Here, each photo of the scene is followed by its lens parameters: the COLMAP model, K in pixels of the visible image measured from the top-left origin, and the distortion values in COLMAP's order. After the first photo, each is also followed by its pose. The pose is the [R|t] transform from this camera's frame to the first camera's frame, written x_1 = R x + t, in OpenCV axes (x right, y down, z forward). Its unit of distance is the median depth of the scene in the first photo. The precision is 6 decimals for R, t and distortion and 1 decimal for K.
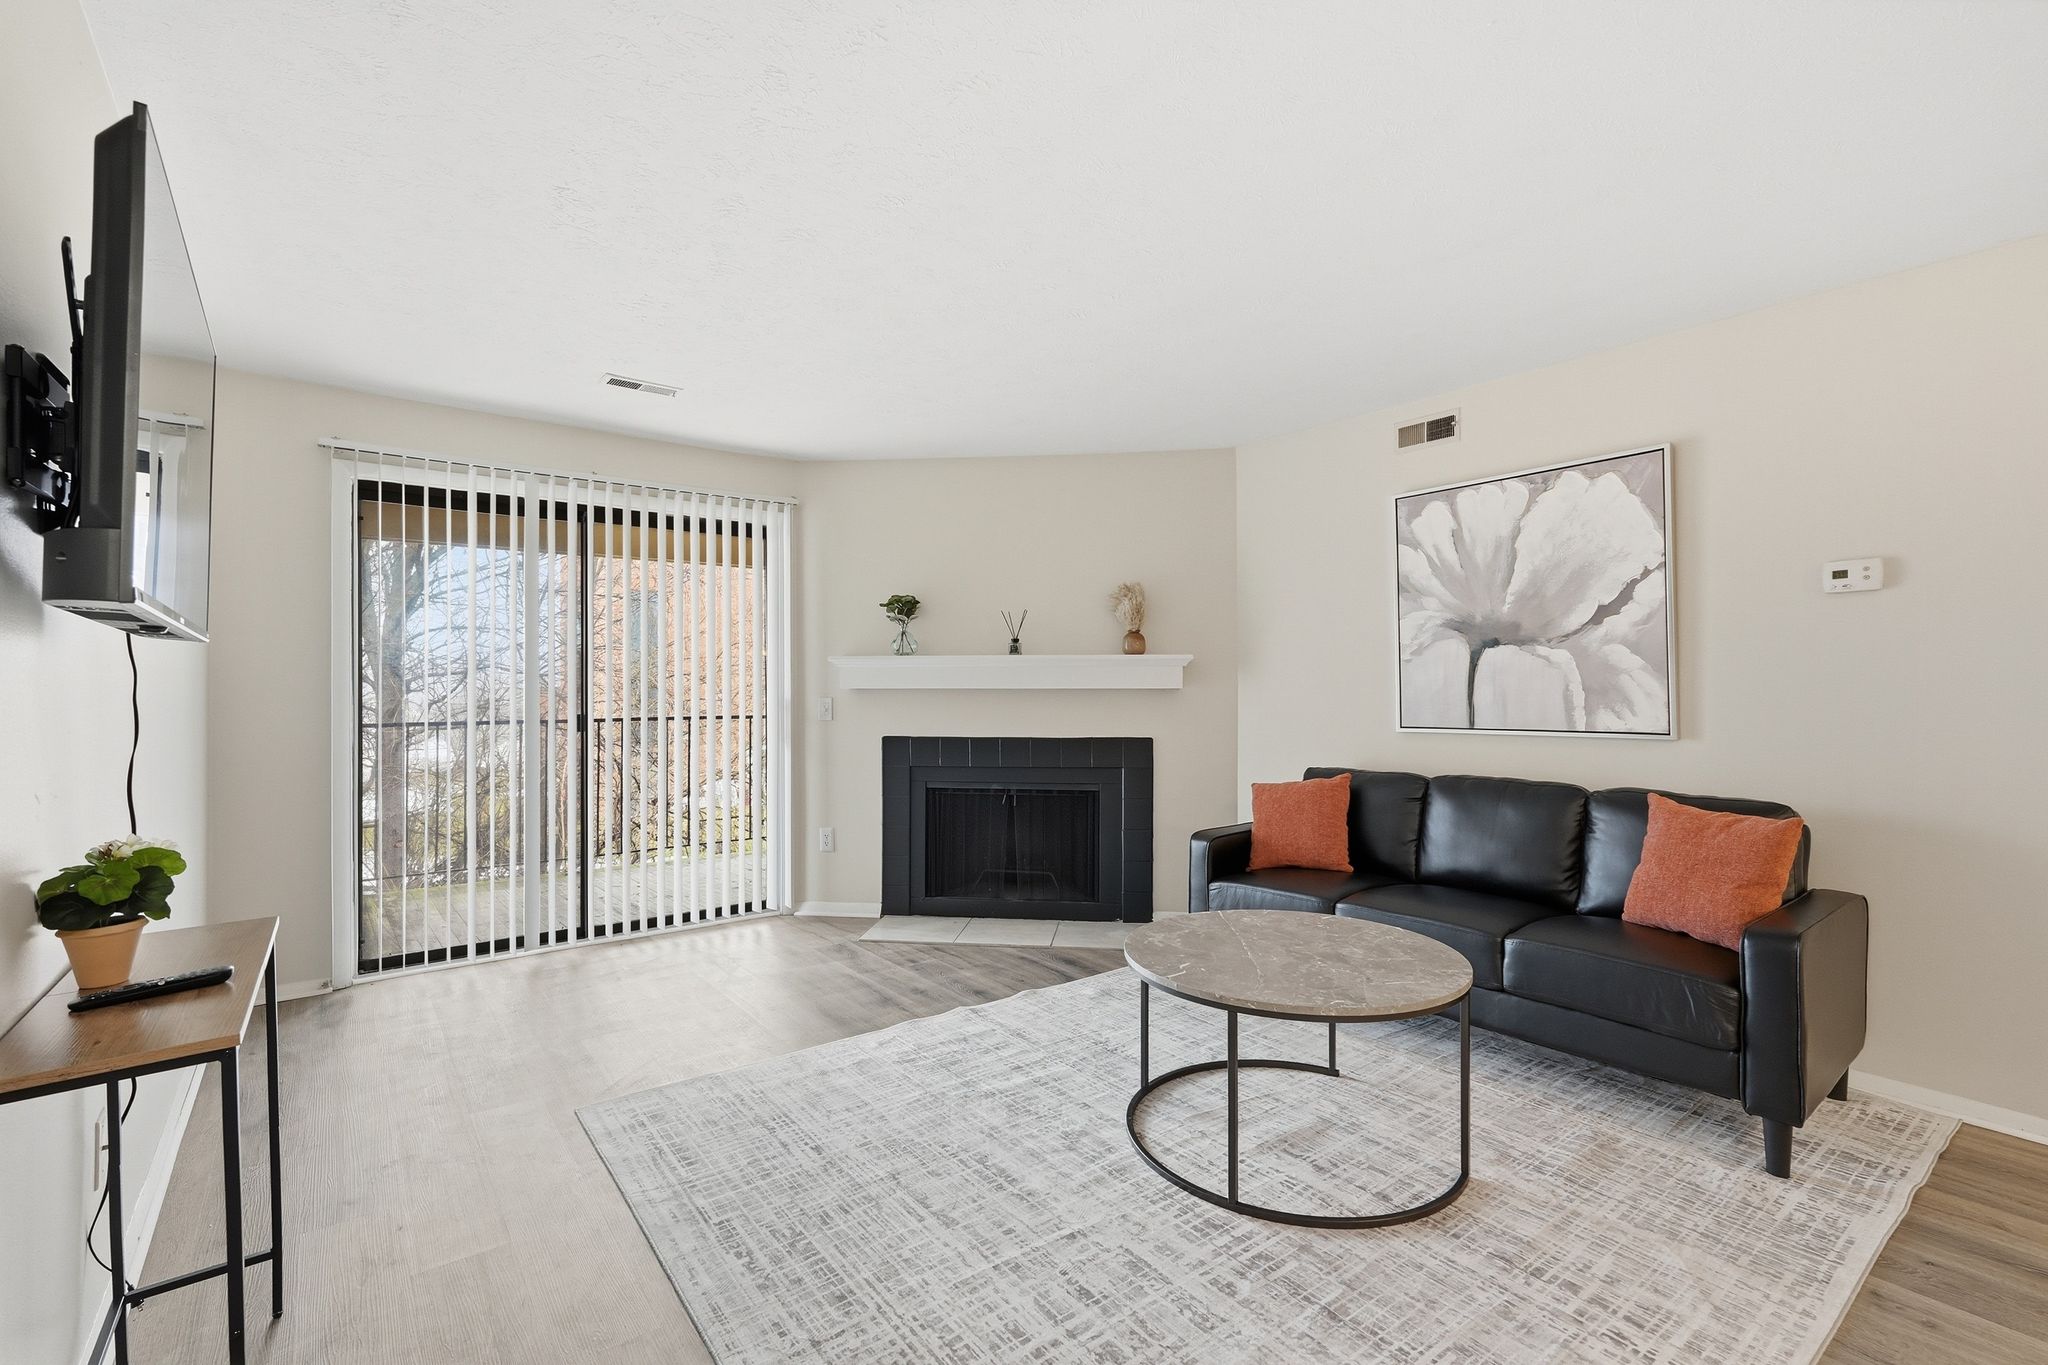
lens RADIAL K [[909.0, 0, 1025.6], [0, 909.0, 678.6], [0, 0, 1]] dist [0.003851, 0.001113]
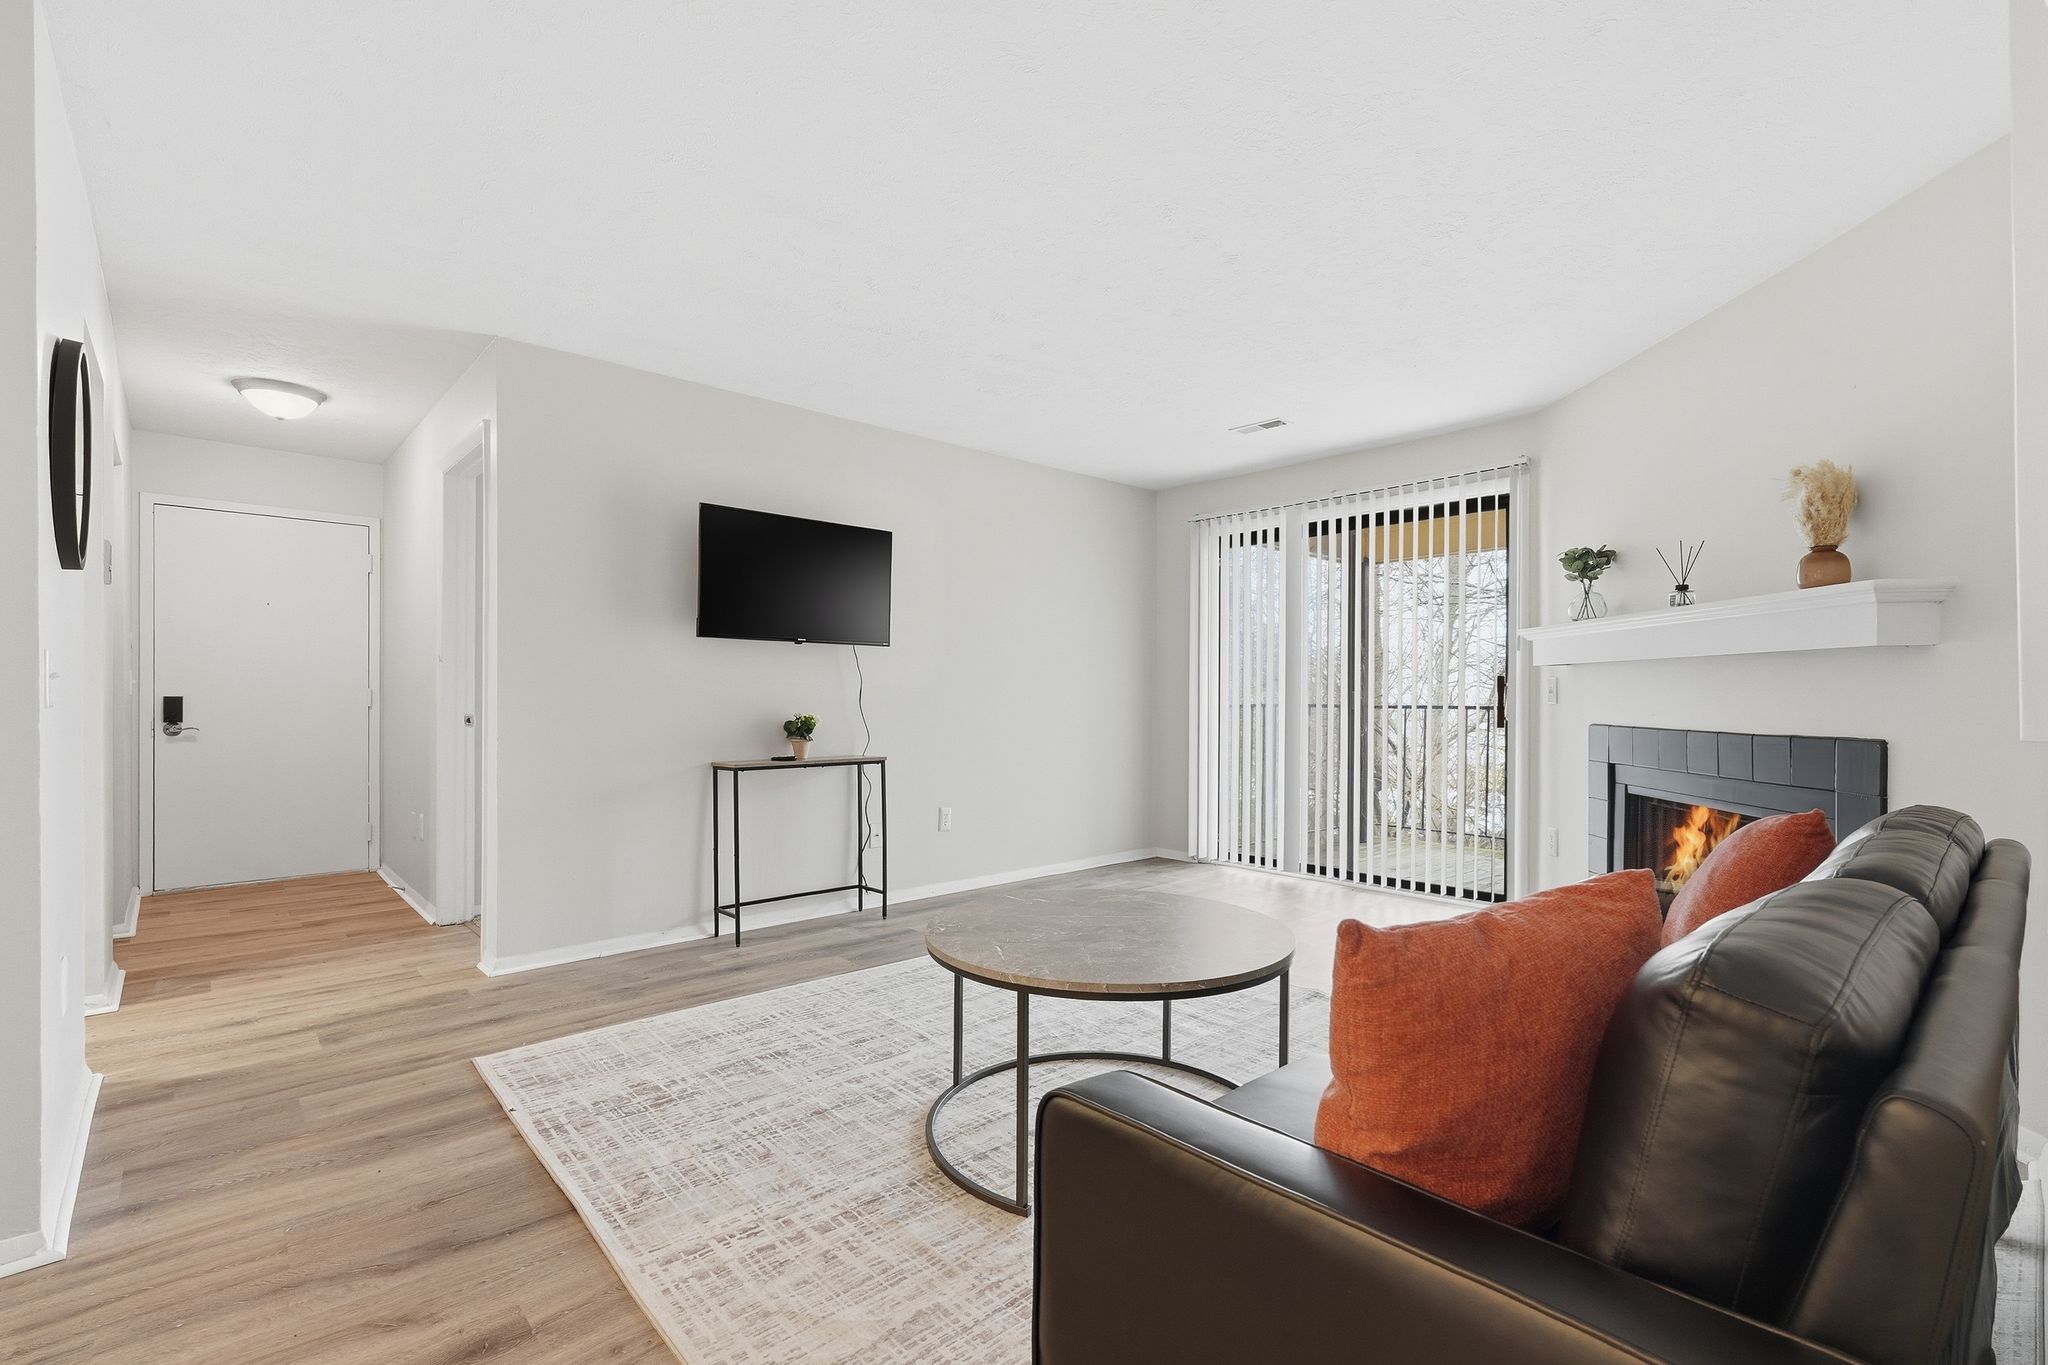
lens RADIAL K [[909.0, 0, 1023.5], [0, 909.0, 695.8], [0, 0, 1]] dist [0.003851, 0.001113]
pose [[0.077683, 0.002358, -0.996975, 1.226679], [0.008304, 0.999961, 0.003012, 0.065441], [0.996943, -0.008513, 0.077661, 0.876597]]
